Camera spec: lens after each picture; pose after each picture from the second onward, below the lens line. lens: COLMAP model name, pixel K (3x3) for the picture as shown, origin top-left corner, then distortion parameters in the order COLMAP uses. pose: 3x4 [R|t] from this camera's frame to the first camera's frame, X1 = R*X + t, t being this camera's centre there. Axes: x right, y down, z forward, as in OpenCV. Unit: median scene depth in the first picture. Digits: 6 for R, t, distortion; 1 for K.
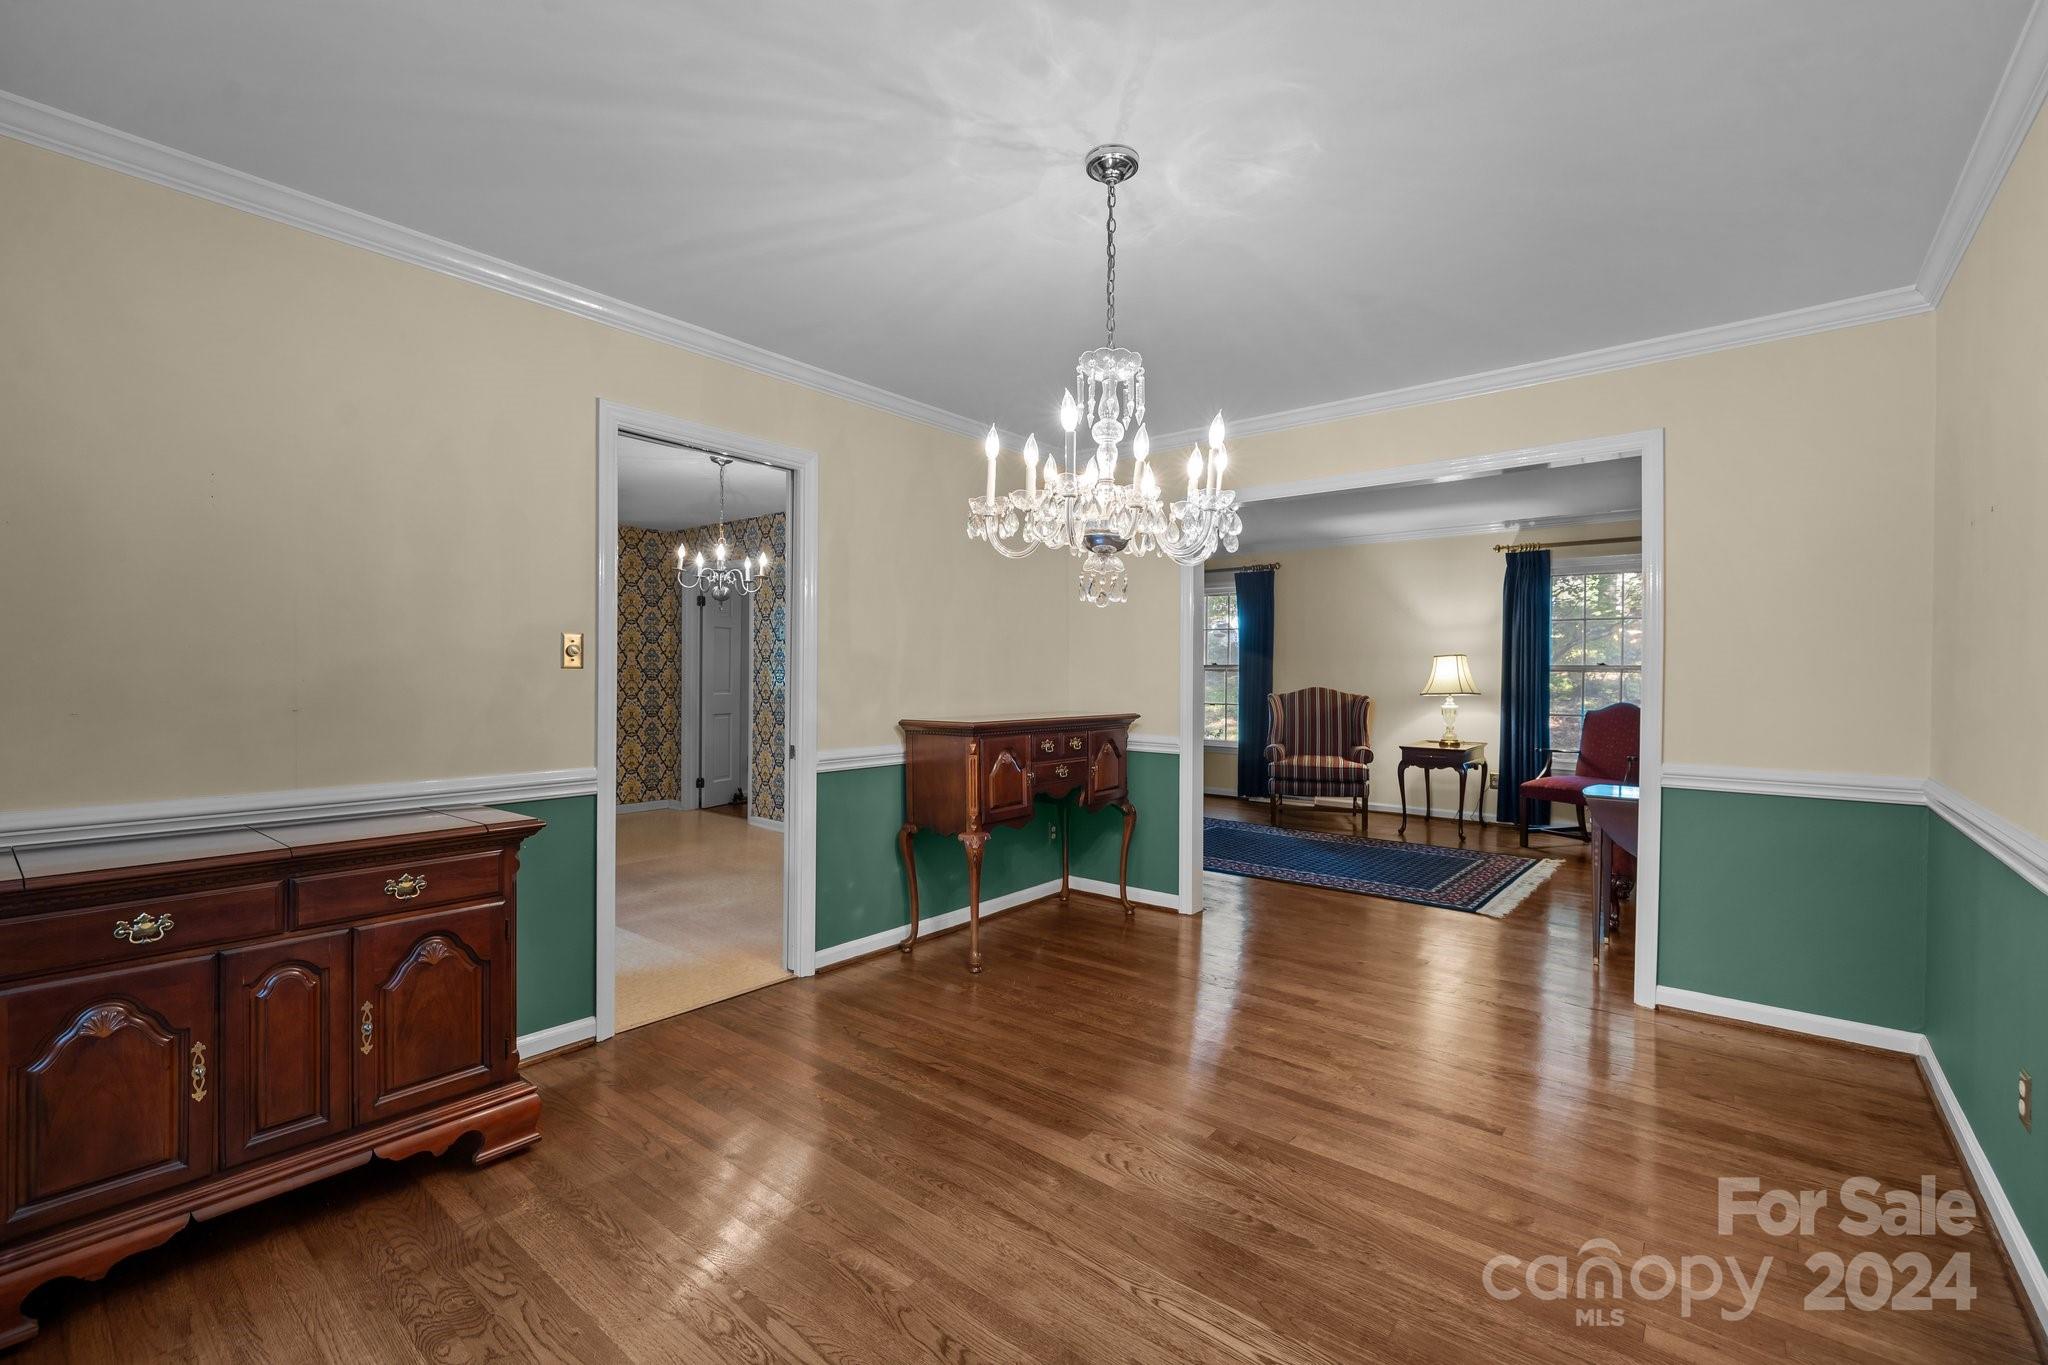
lens RADIAL K [[856.7, 0, 1035.1], [0, 856.7, 677.2], [0, 0, 1]] dist [-0.005067, -0.000248]
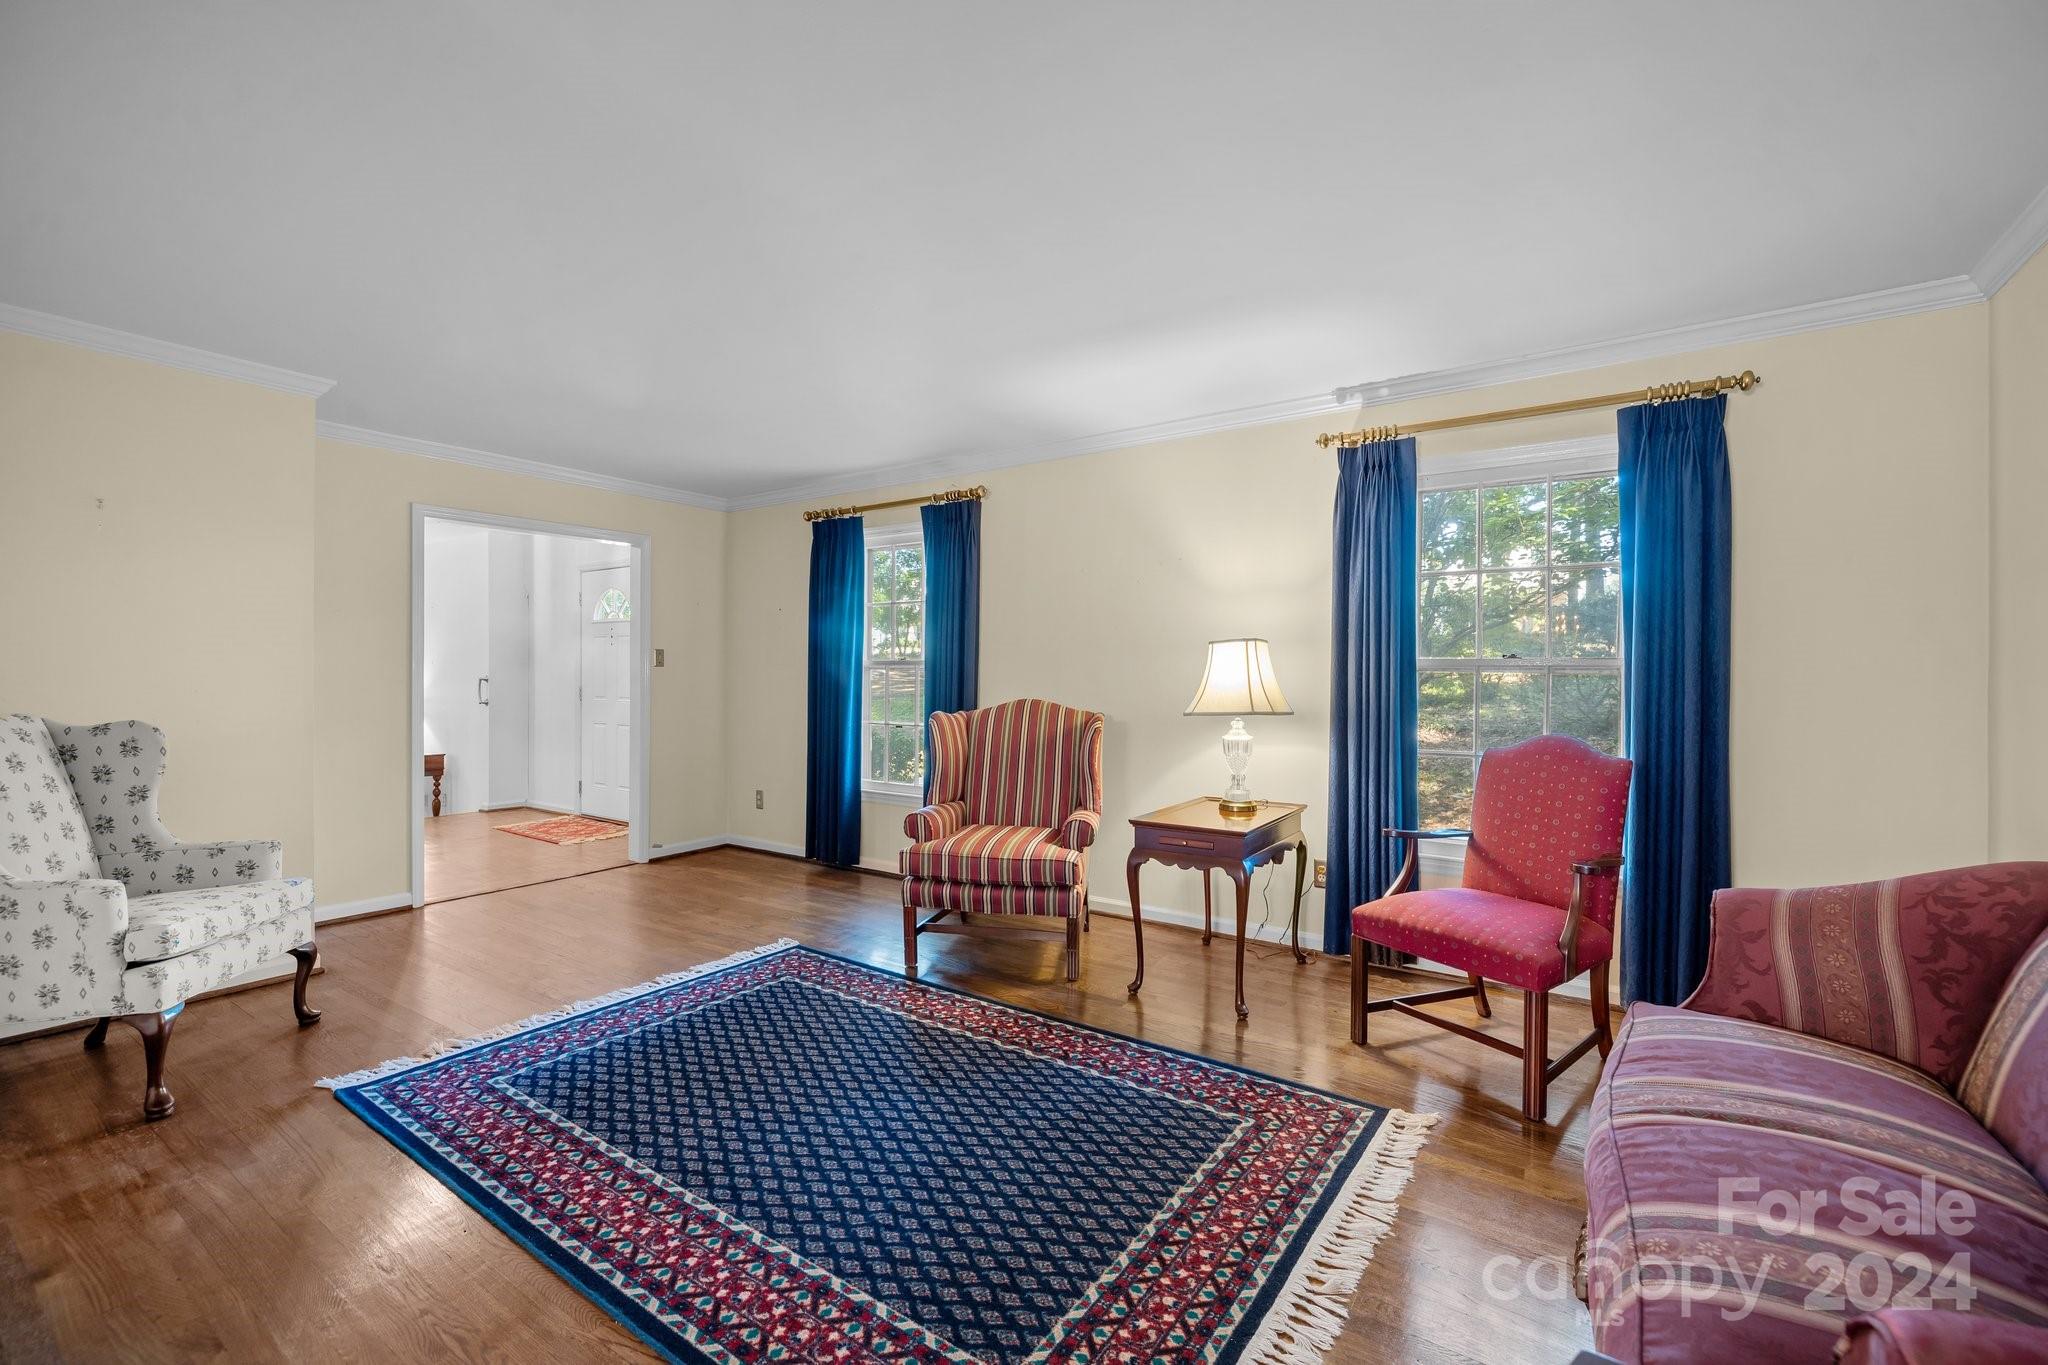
lens RADIAL K [[856.7, 0, 1012.6], [0, 856.7, 684.0], [0, 0, 1]] dist [-0.005067, -0.000248]
pose [[0.995959, -0.004258, 0.089711, 0.299847], [0.003750, 0.999976, 0.005829, -0.002266], [-0.089734, -0.005469, 0.995951, 0.486181]]
